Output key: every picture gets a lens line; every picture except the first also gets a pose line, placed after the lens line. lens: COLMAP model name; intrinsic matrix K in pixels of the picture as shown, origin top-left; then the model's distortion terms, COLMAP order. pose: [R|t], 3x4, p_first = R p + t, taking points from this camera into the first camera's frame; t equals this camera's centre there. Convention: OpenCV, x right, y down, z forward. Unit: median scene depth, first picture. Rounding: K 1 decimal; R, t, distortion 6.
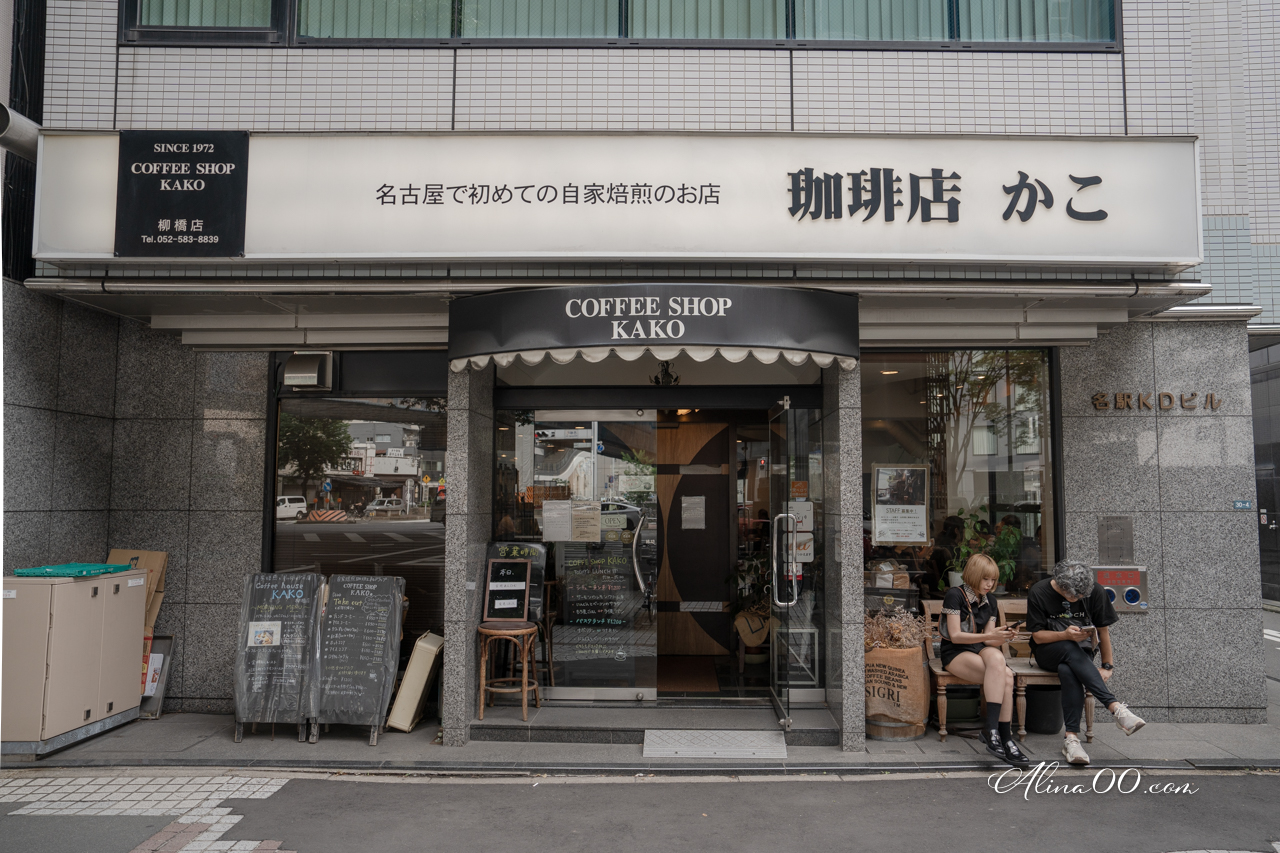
lens RADIAL K [[859.2, 0, 640.0], [0, 859.2, 426.5], [0, 0, 1]] dist [-0.056043, 0.066331]
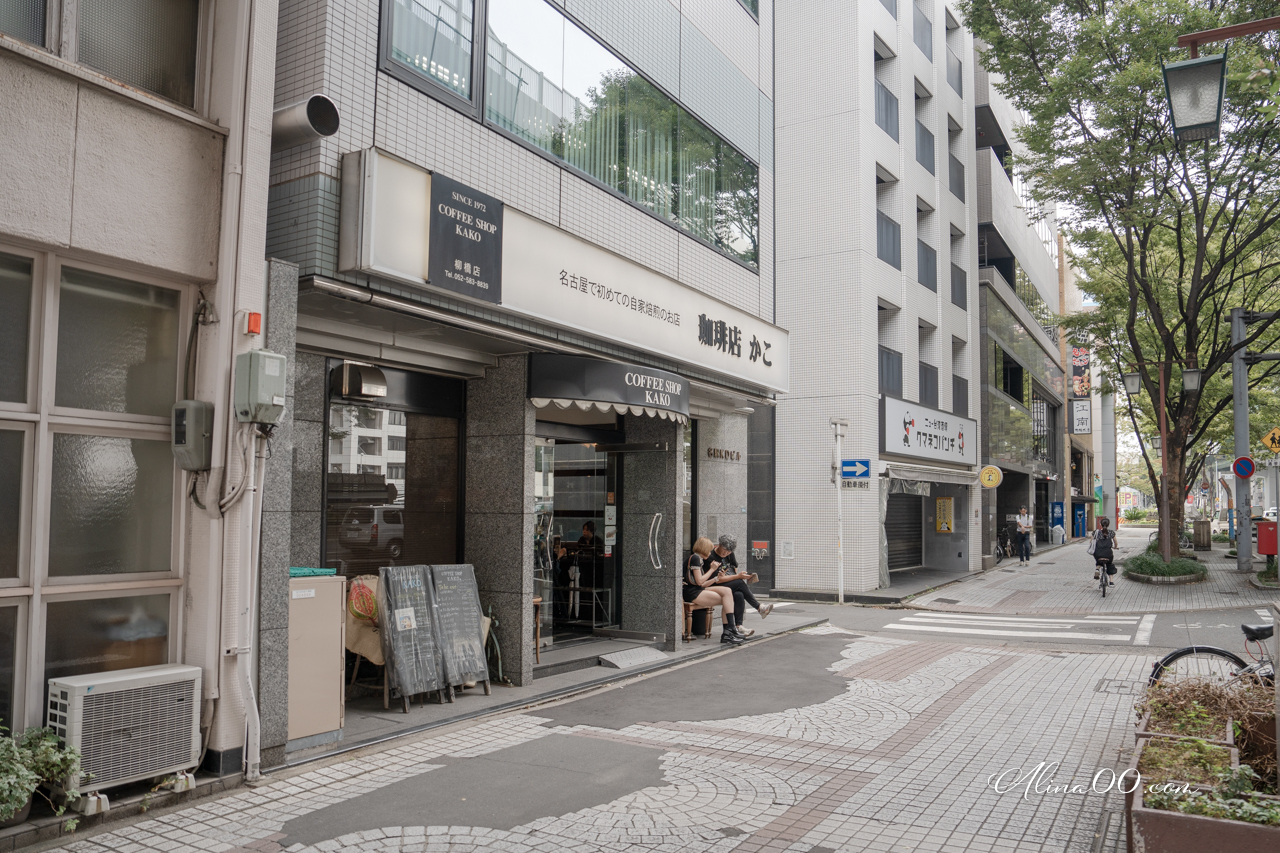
lens RADIAL K [[923.0, 0, 640.6], [0, 923.0, 447.8], [0, 0, 1]] dist [-0.063704, 0.000452]
pose [[0.521892, 0.060632, 0.850854, -1.464497], [-0.080547, 0.996517, -0.021606, 0.018805], [-0.849200, -0.057257, 0.524958, 0.114402]]
